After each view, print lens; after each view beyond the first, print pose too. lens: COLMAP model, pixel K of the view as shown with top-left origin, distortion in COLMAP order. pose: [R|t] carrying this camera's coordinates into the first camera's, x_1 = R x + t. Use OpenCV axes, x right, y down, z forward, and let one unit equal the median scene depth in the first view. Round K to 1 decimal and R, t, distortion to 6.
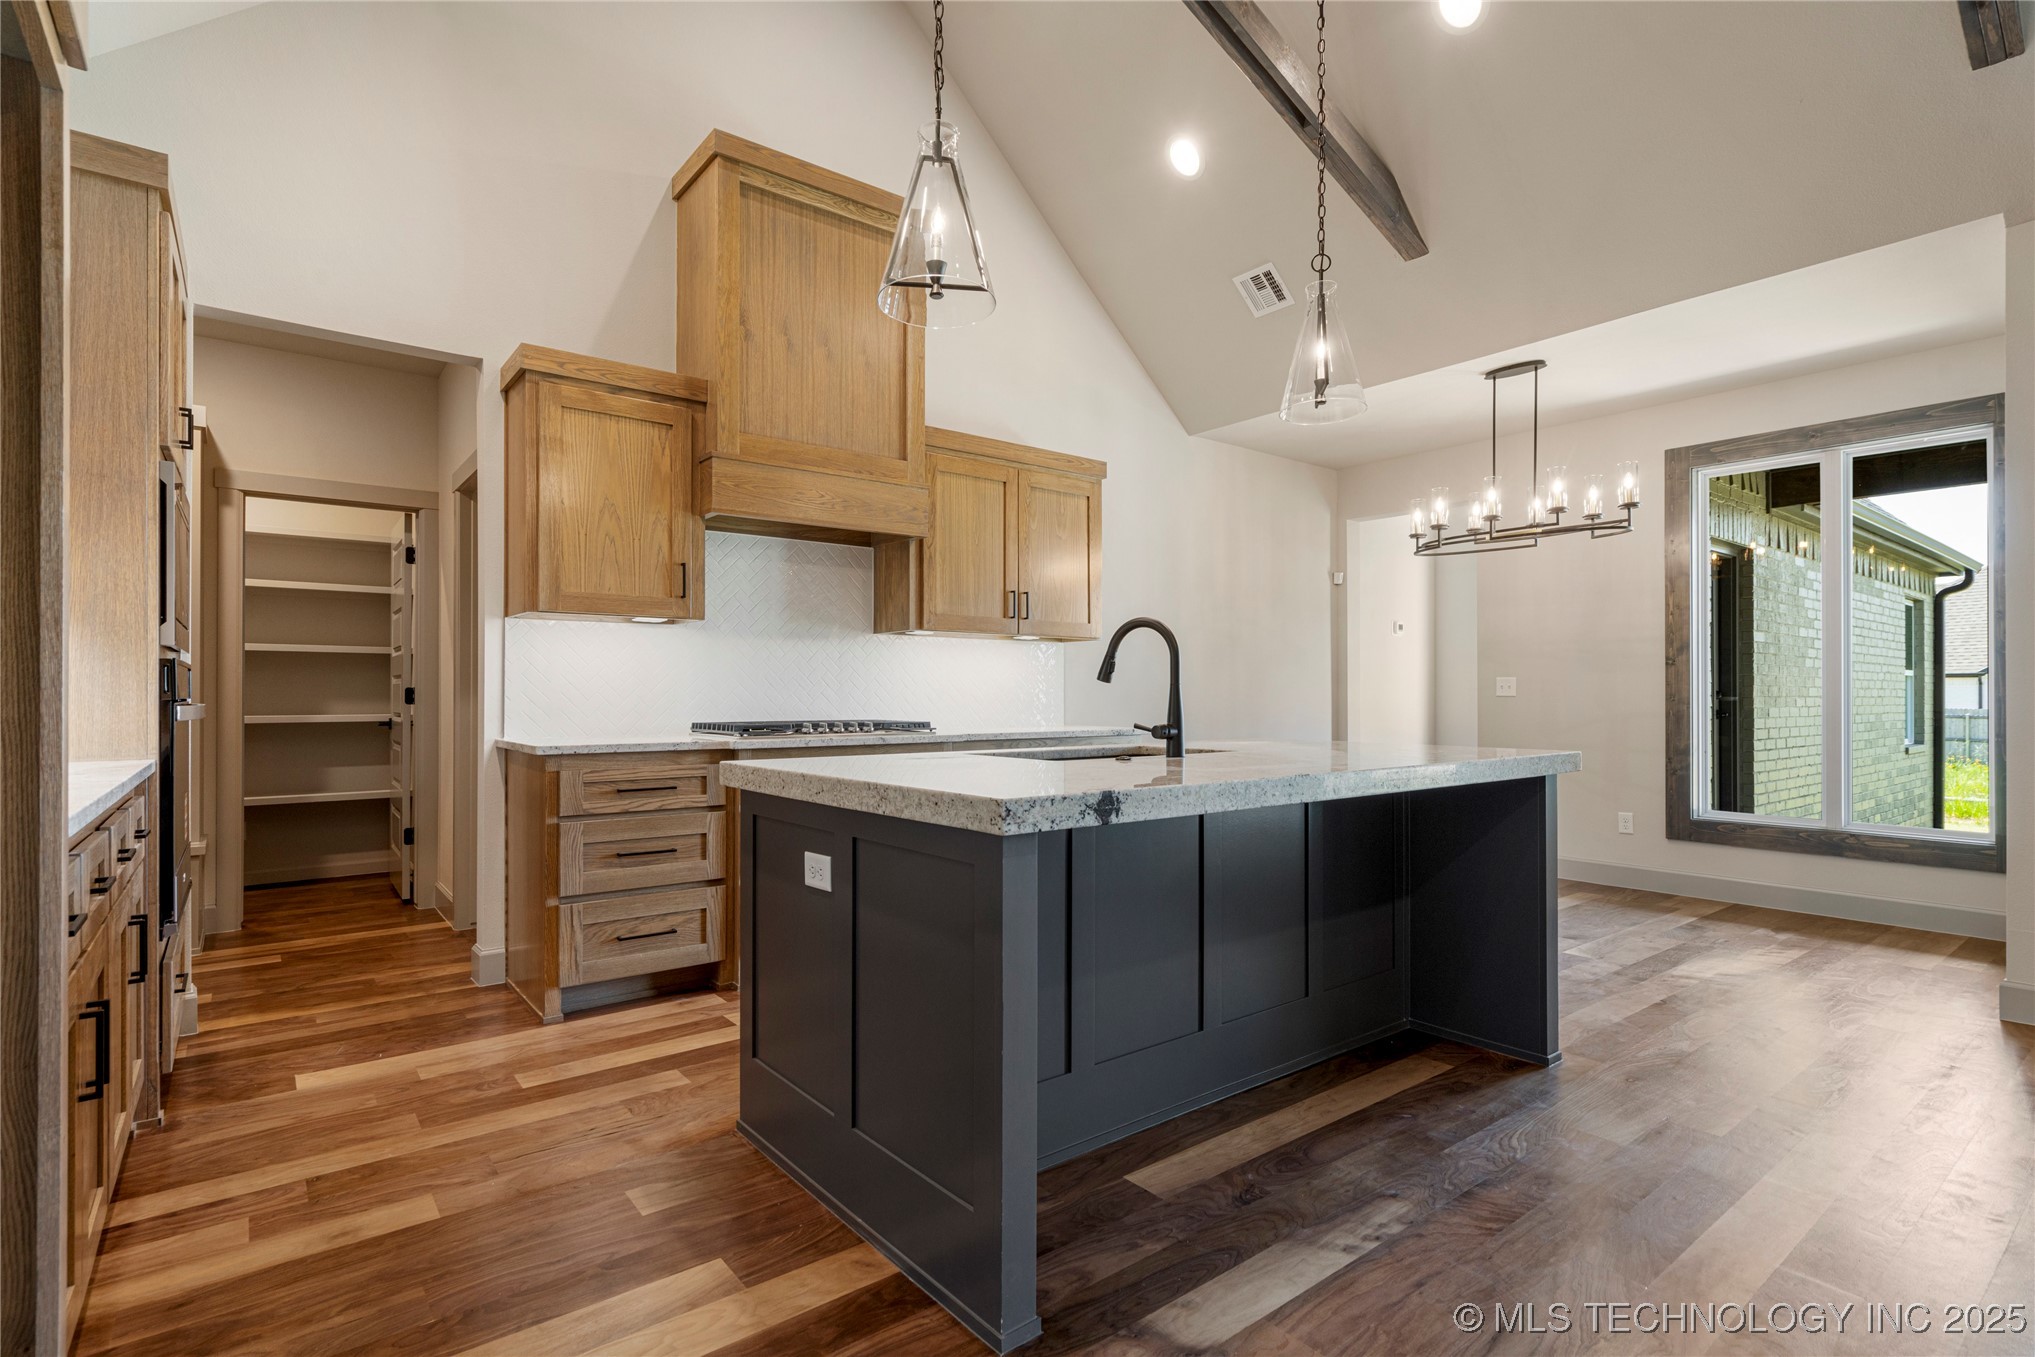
lens RADIAL K [[979.1, 0, 998.2], [0, 979.1, 688.7], [0, 0, 1]] dist [0.003499, 0.001162]
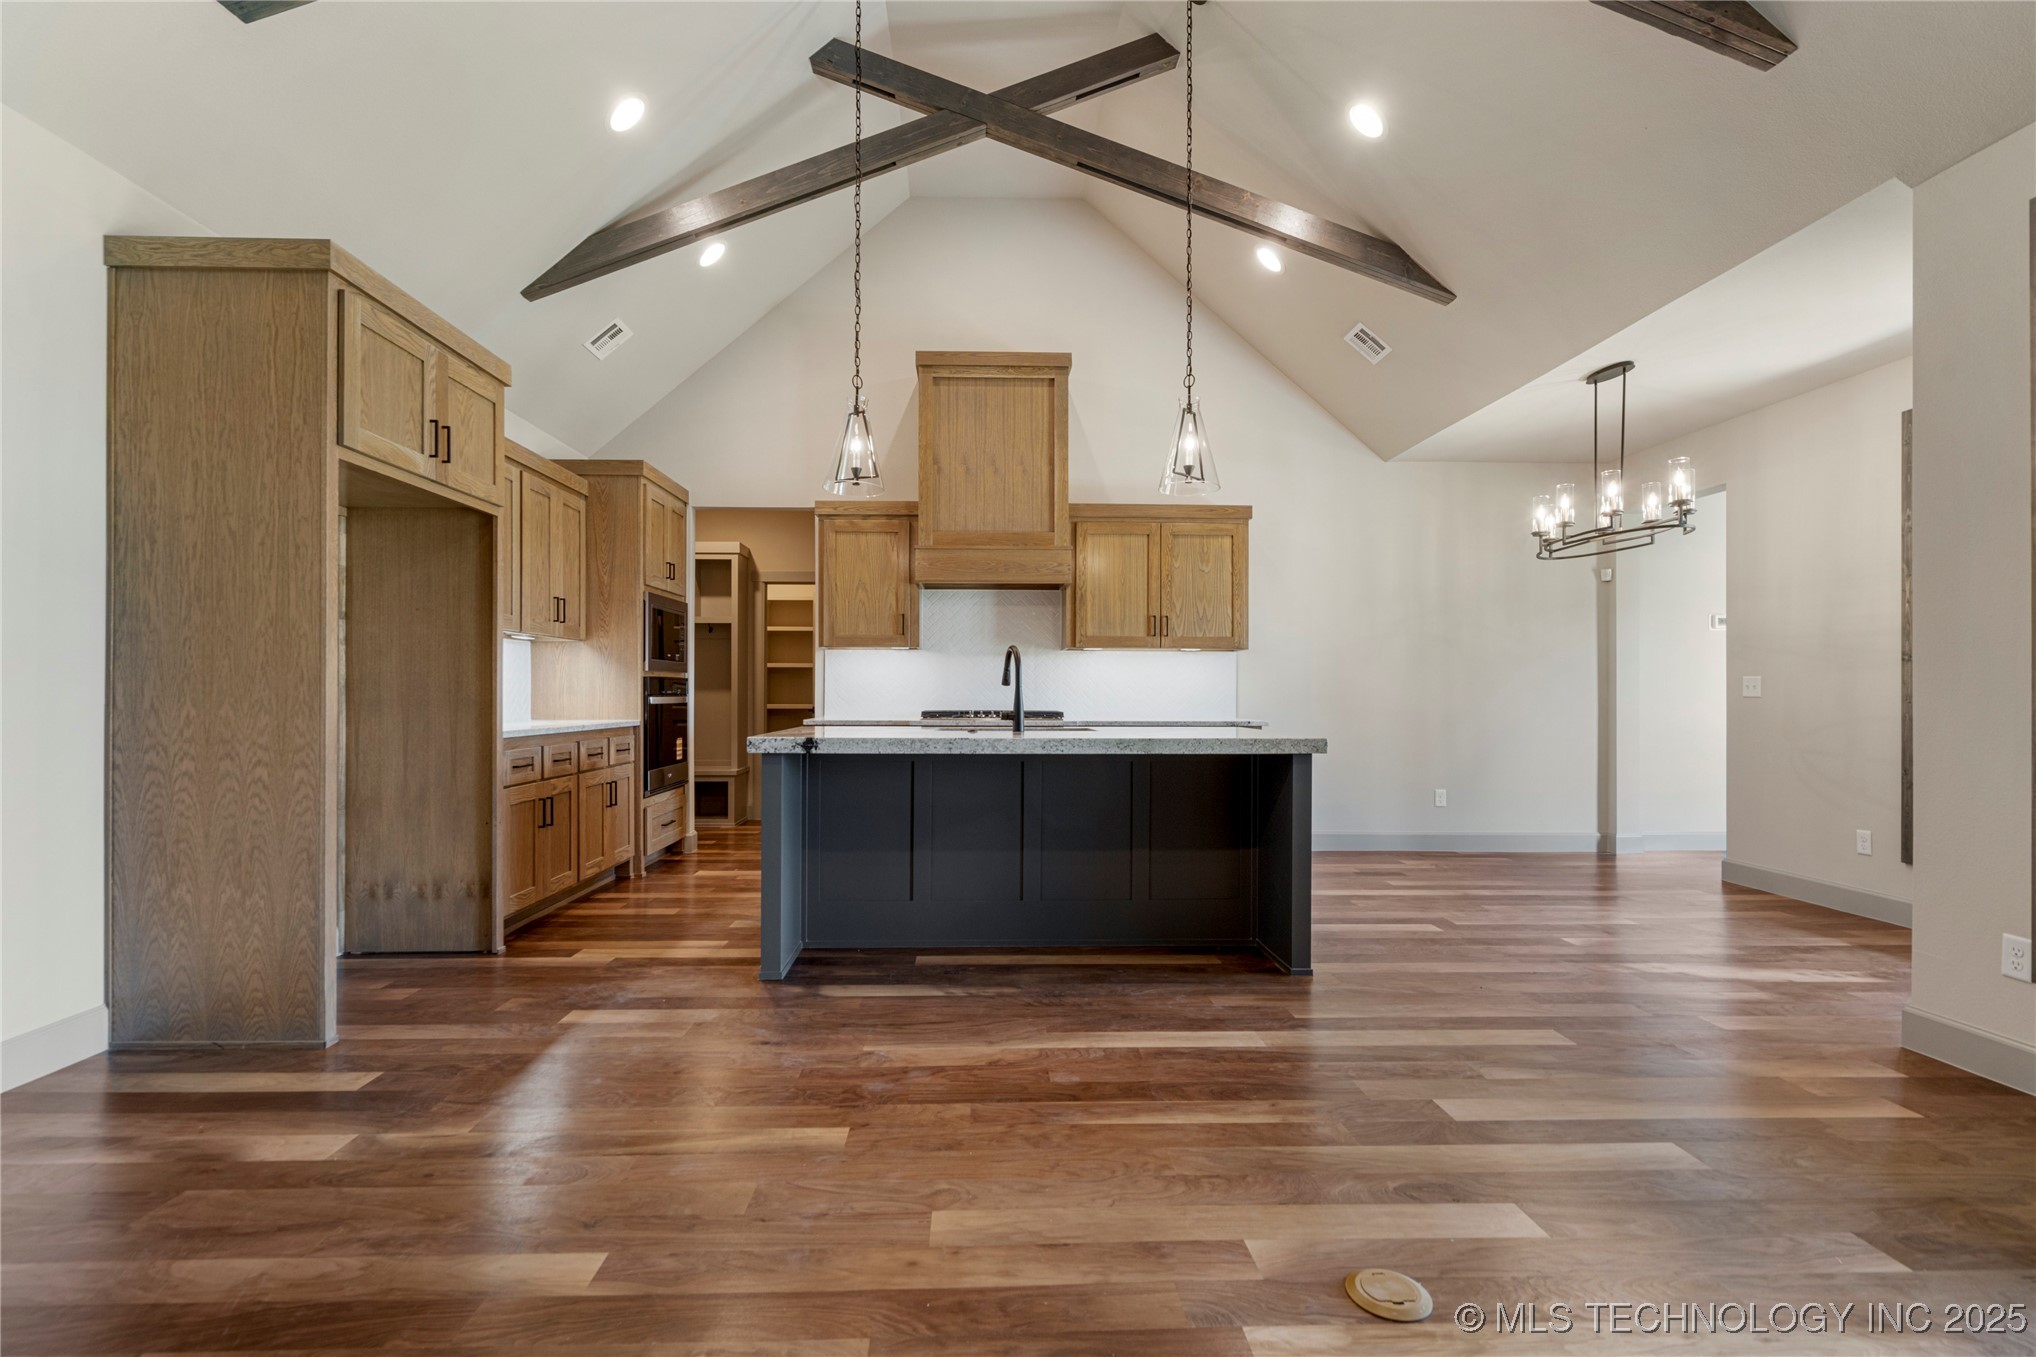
lens RADIAL K [[925.8, 0, 997.0], [0, 925.8, 686.4], [0, 0, 1]] dist [-0.002687, 0.006292]
pose [[0.810255, -0.002555, -0.586072, 0.594299], [0.000842, 0.999995, -0.003195, -0.000273], [0.586077, 0.002095, 0.810253, -0.147748]]
